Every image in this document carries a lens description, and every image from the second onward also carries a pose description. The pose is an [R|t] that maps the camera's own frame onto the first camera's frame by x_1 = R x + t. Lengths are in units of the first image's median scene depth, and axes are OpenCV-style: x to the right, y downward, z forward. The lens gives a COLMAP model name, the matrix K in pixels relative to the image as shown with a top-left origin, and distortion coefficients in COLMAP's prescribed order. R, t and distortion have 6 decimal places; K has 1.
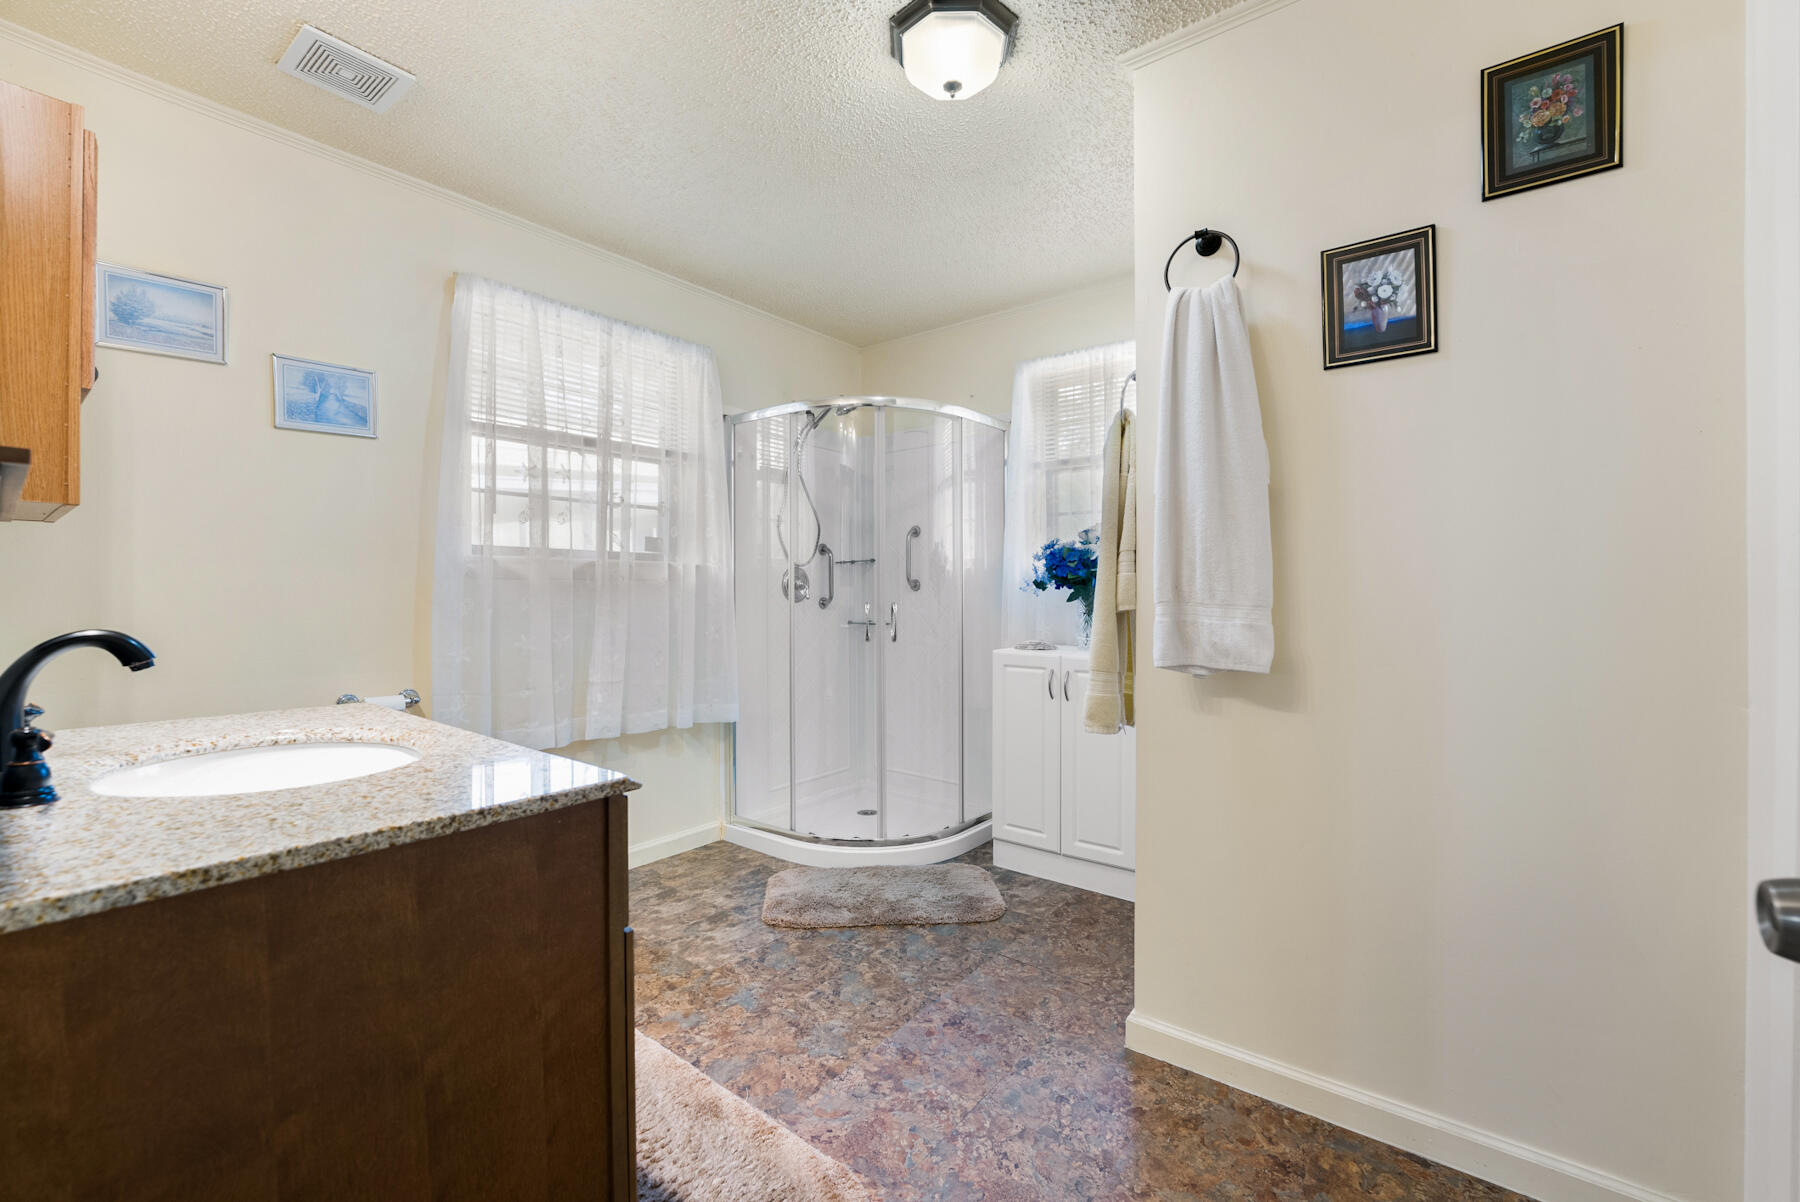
lens RADIAL K [[738.6, 0, 900.0], [0, 738.6, 601.0], [0, 0, 1]] dist [-0.026573, 0.000049]
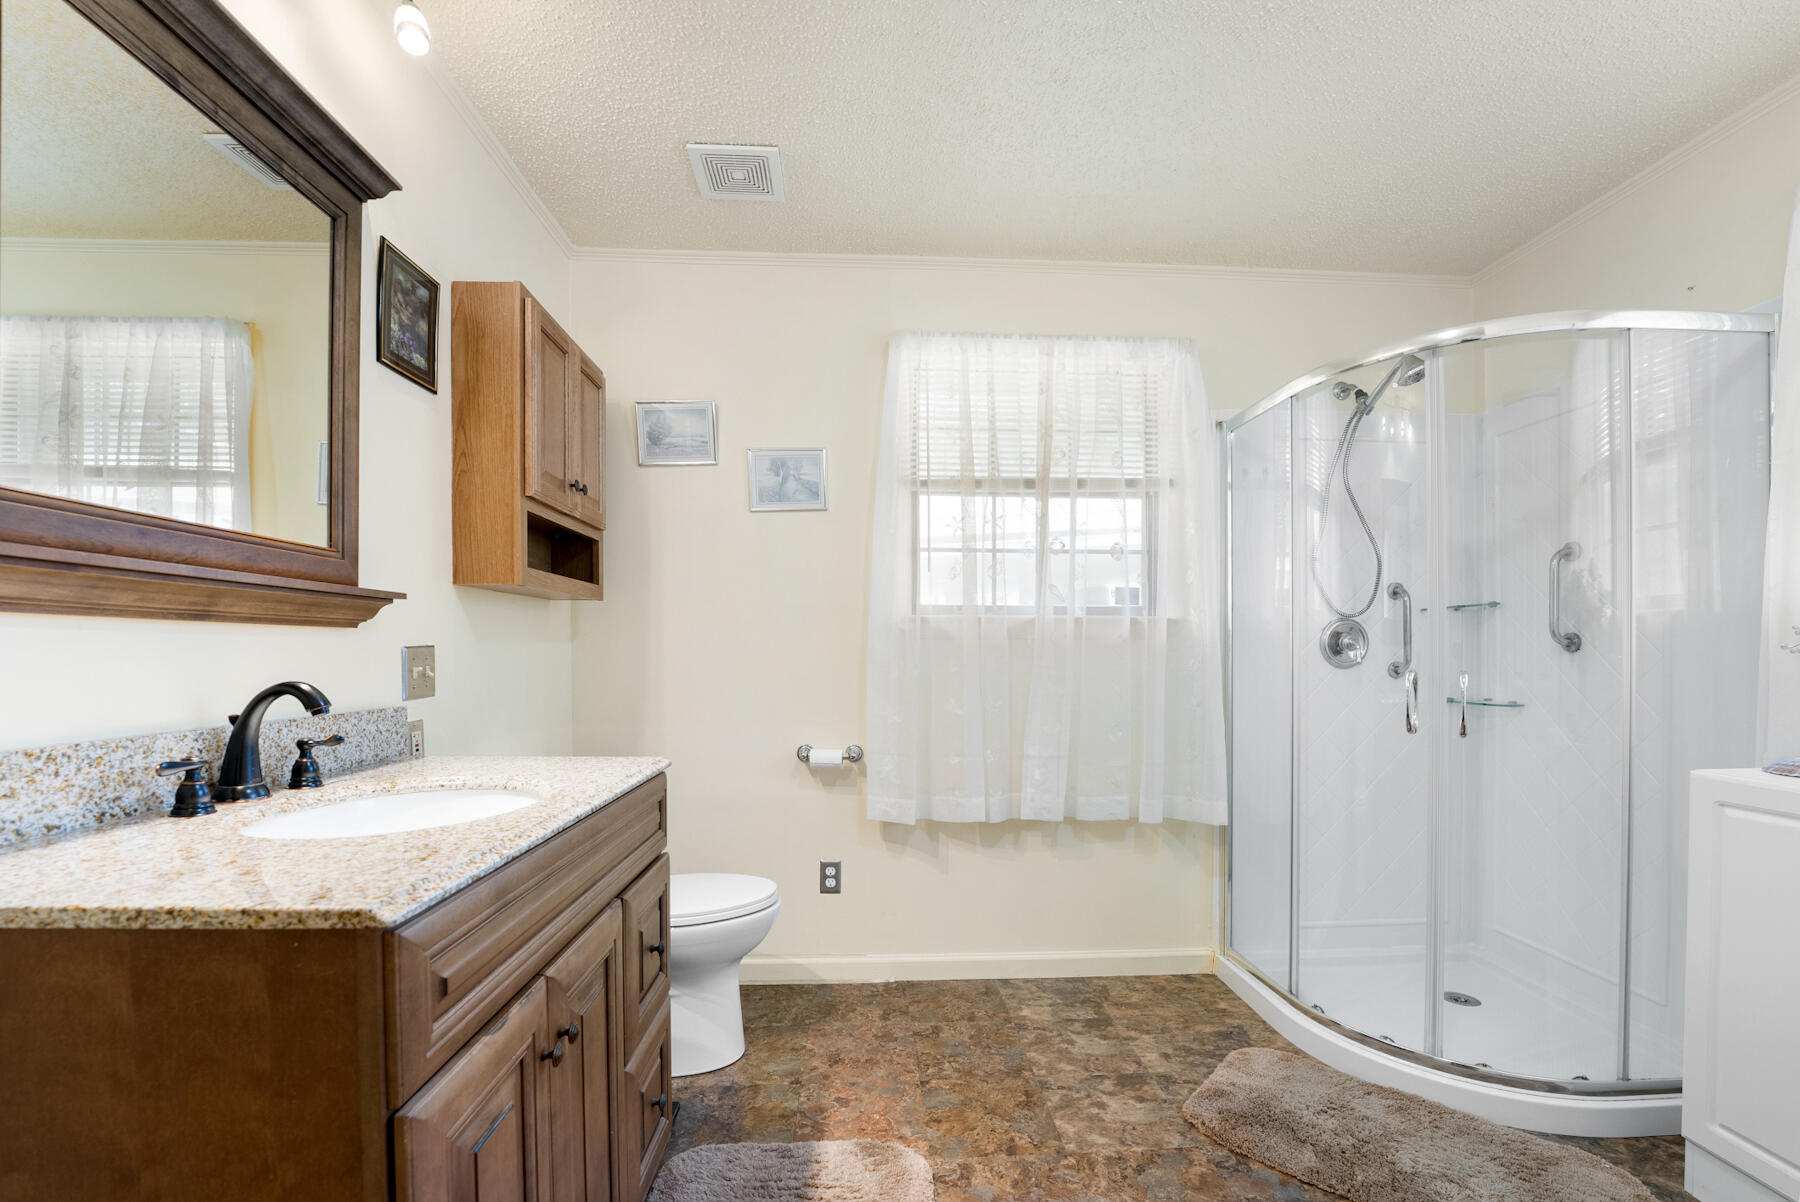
lens RADIAL K [[757.3, 0, 903.5], [0, 757.3, 664.8], [0, 0, 1]] dist [-0.025001, 0.000580]
pose [[0.657321, 0.013666, -0.753486, 0.168711], [-0.011690, 0.999900, 0.007937, -0.003634], [0.753520, 0.003591, 0.657416, 0.292401]]
